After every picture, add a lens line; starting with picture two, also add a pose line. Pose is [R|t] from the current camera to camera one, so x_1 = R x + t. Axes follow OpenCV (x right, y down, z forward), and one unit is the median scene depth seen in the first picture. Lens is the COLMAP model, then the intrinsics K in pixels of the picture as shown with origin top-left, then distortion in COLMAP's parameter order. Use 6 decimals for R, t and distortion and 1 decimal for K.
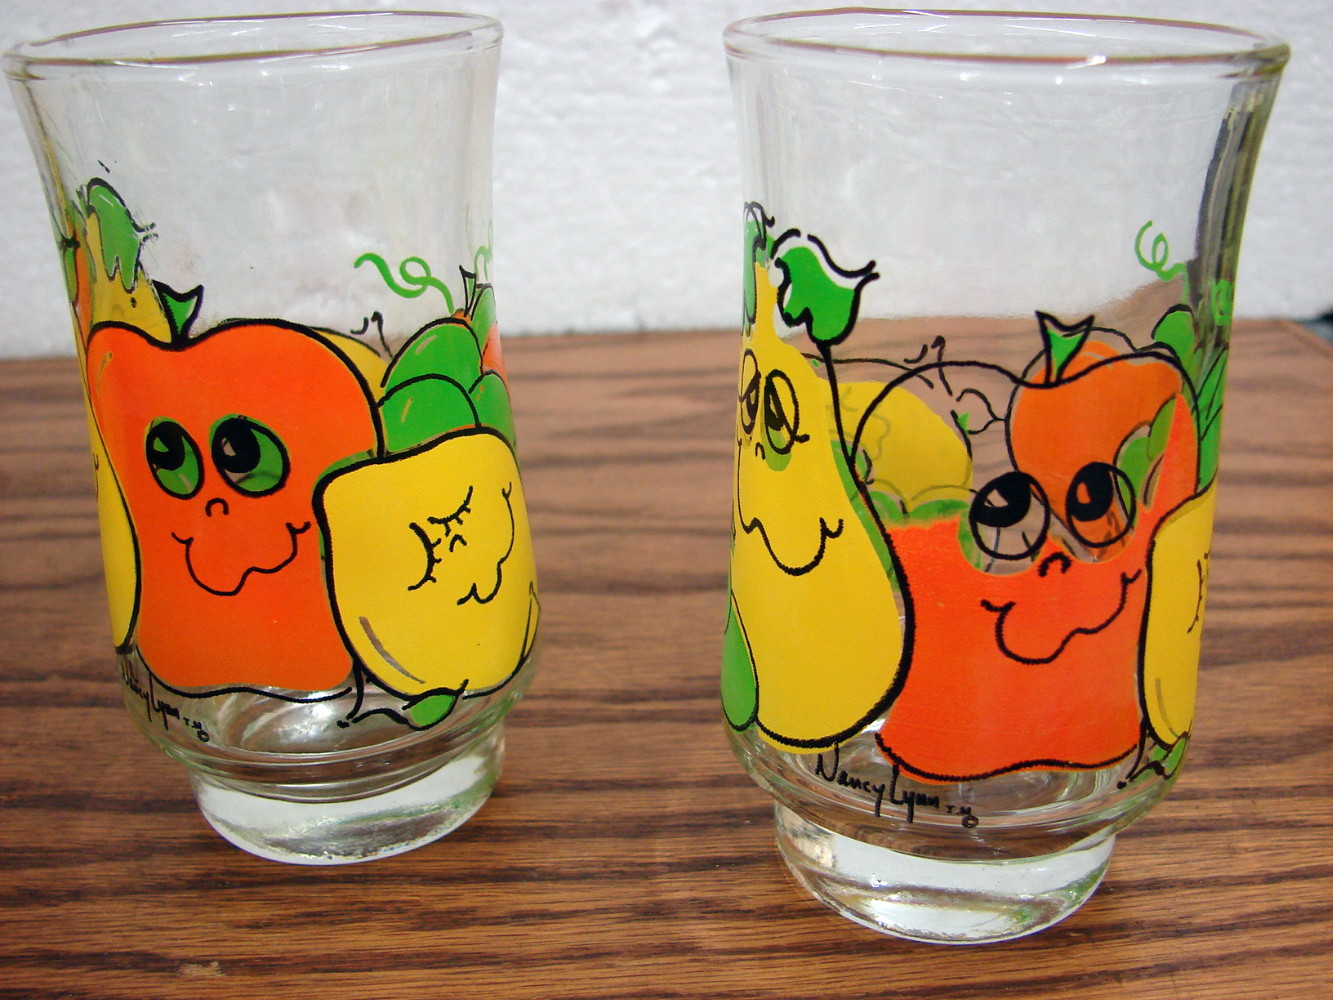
lens RADIAL K [[1397.7, 0, 666.5], [0, 1397.7, 500.0], [0, 0, 1]] dist [-0.238994, 0.342340]
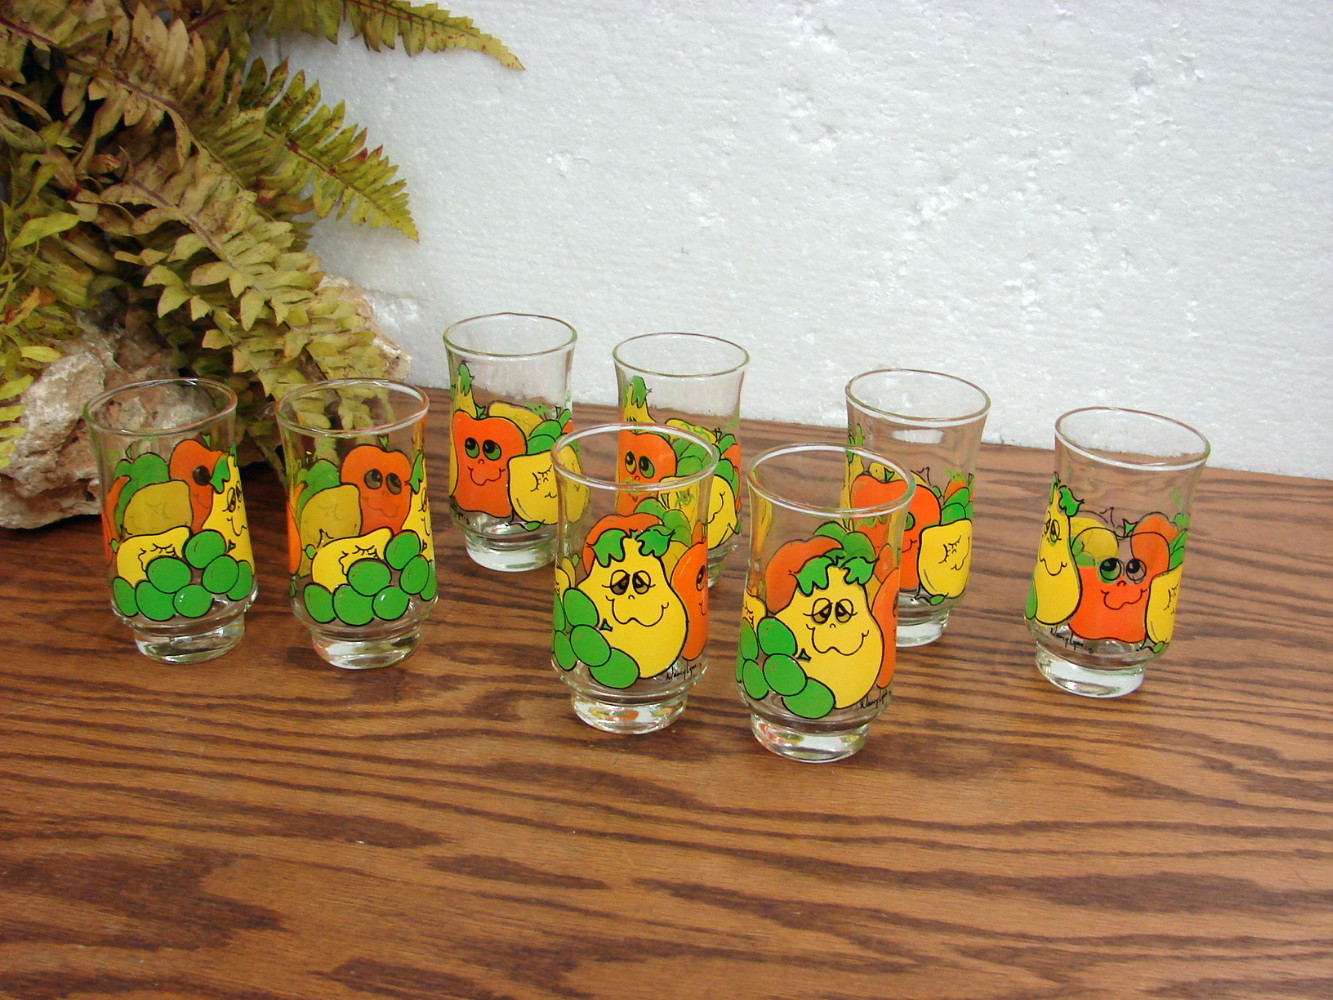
lens RADIAL K [[1397.7, 0, 666.5], [0, 1397.7, 500.0], [0, 0, 1]] dist [-0.238994, 0.342340]
pose [[0.967608, 0.144716, -0.206863, -0.164725], [-0.140256, 0.989455, 0.036145, -0.126672], [0.209912, -0.005960, 0.977702, -2.647756]]
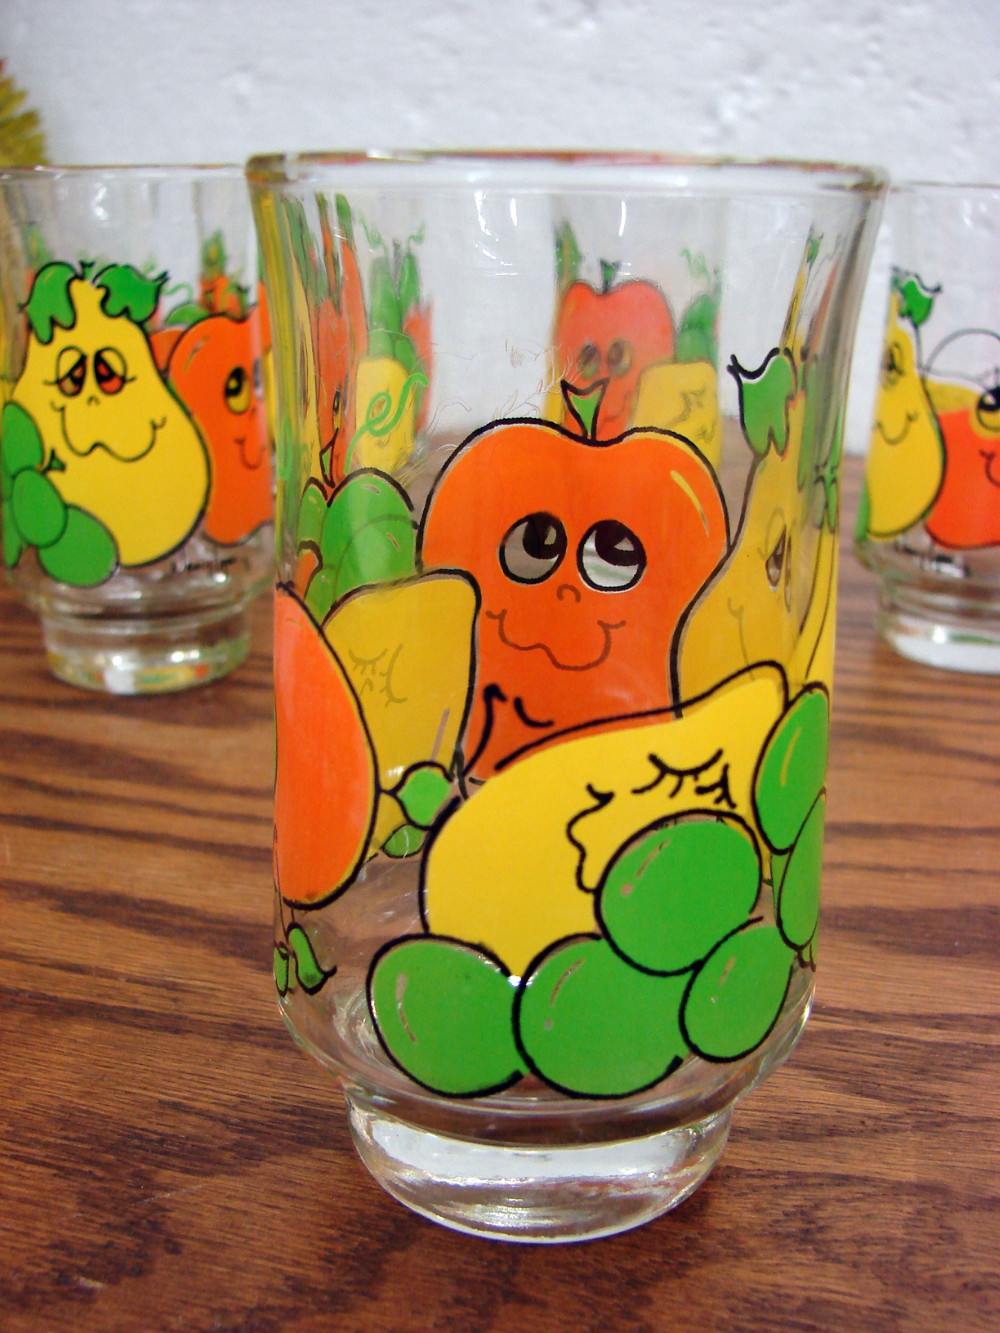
lens RADIAL K [[1397.7, 0, 500.0], [0, 1397.7, 666.5], [0, 0, 1]] dist [-0.238994, 0.342340]
pose [[0.954836, 0.126792, -0.268722, 0.122905], [-0.146066, 0.987859, -0.052903, 0.566679], [0.258752, 0.089765, 0.961764, -1.034346]]
